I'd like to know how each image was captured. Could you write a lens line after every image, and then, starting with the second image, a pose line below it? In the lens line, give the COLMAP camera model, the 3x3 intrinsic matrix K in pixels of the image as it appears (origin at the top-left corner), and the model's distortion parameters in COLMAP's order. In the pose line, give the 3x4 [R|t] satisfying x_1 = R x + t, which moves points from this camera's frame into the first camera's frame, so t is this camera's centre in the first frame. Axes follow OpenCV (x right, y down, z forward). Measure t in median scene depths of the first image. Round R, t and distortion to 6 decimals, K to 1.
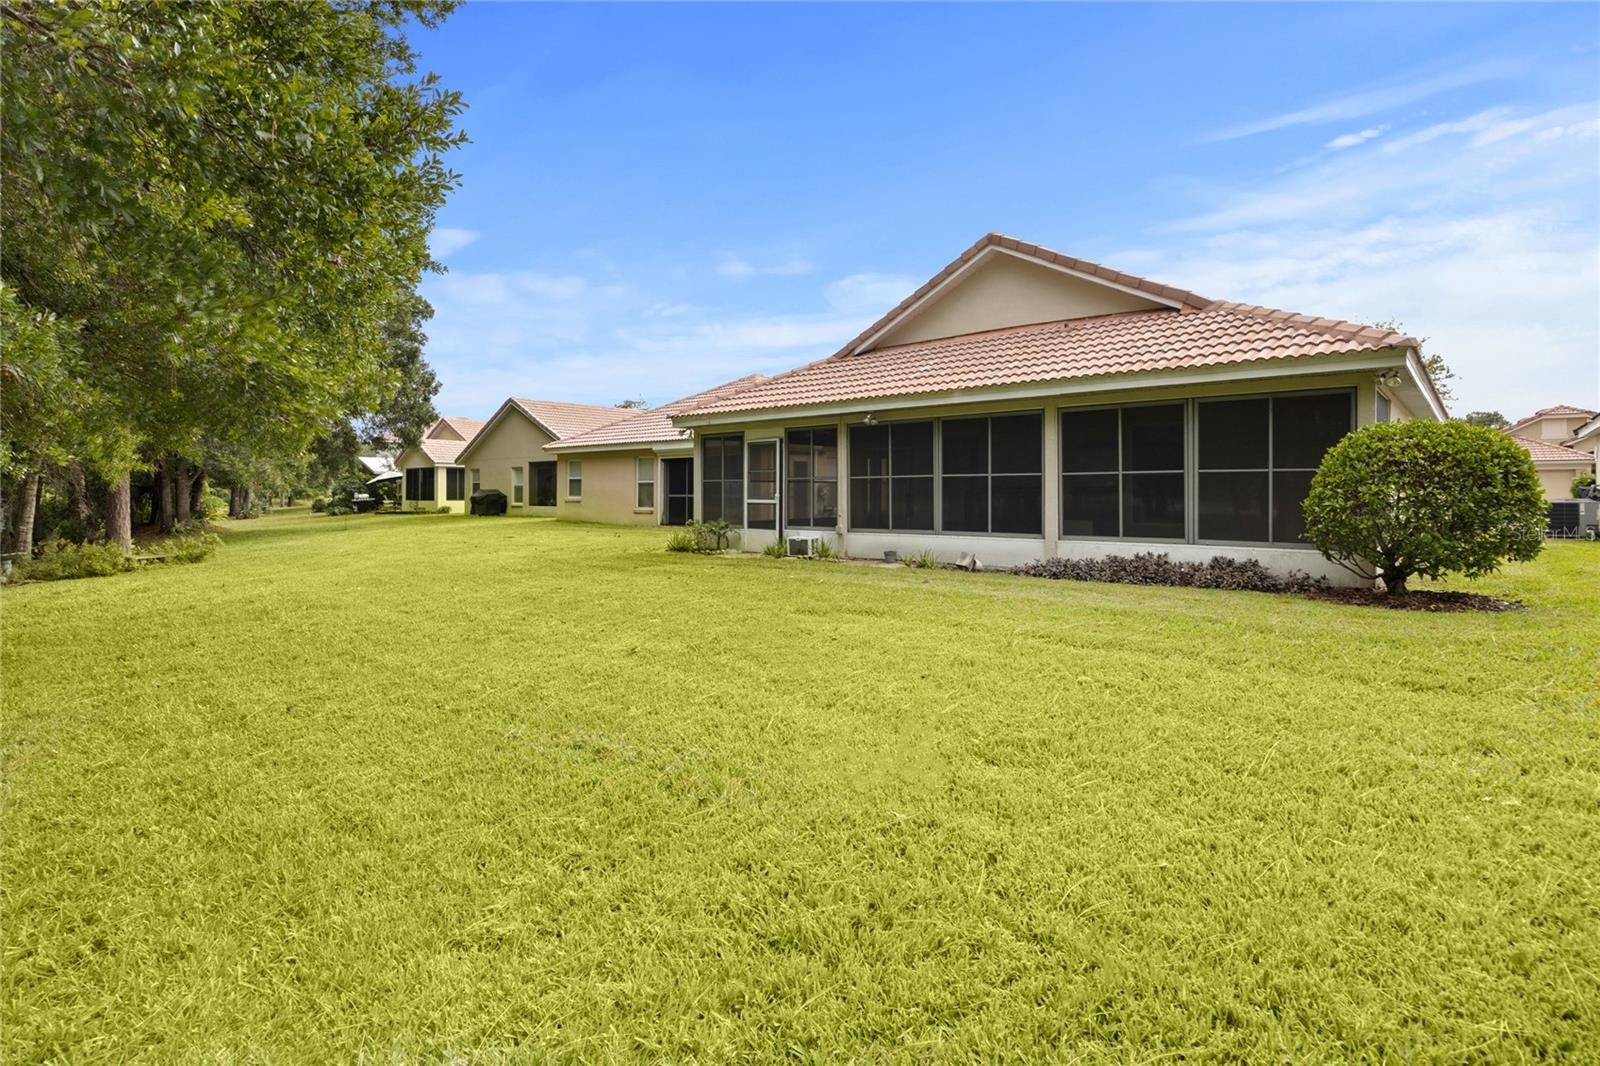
lens RADIAL K [[788.0, 0, 789.6], [0, 788.0, 532.4], [0, 0, 1]] dist [-0.013126, -0.000995]
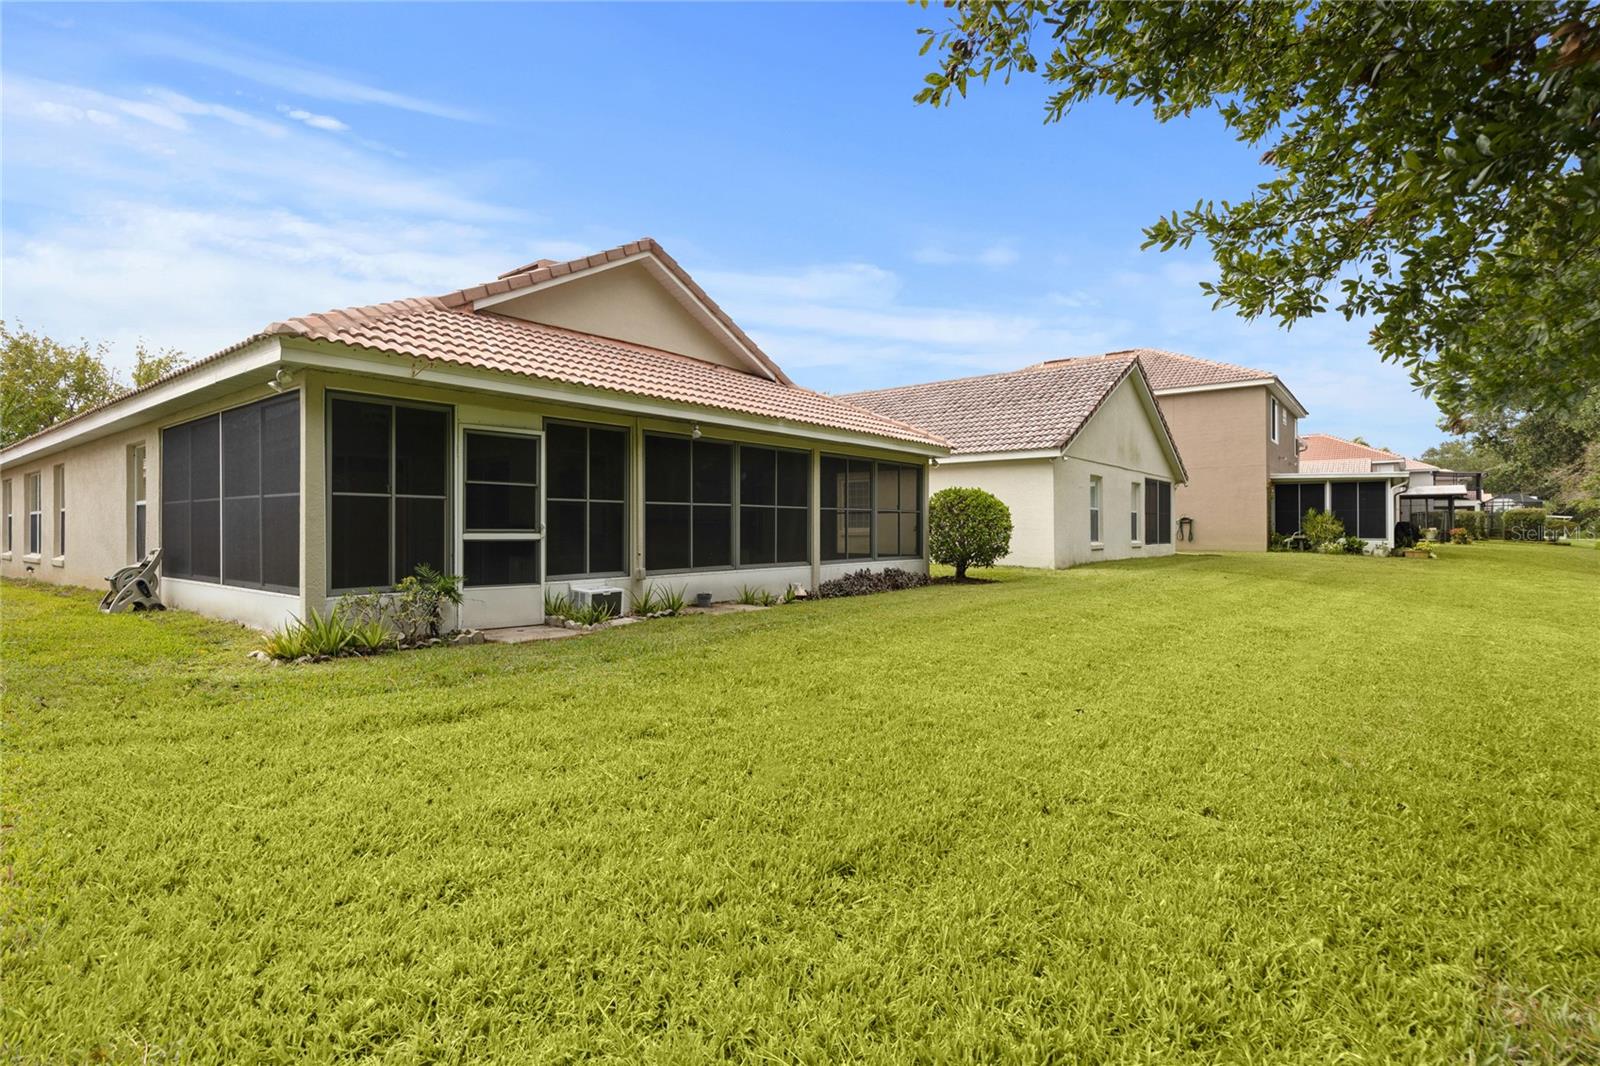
lens RADIAL K [[788.0, 0, 789.6], [0, 788.0, 532.4], [0, 0, 1]] dist [-0.013126, -0.000995]
pose [[-0.048859, -0.004035, 0.998798, -0.677008], [0.050806, 0.998687, 0.006520, -0.040613], [-0.997513, 0.051063, -0.048590, 0.919967]]
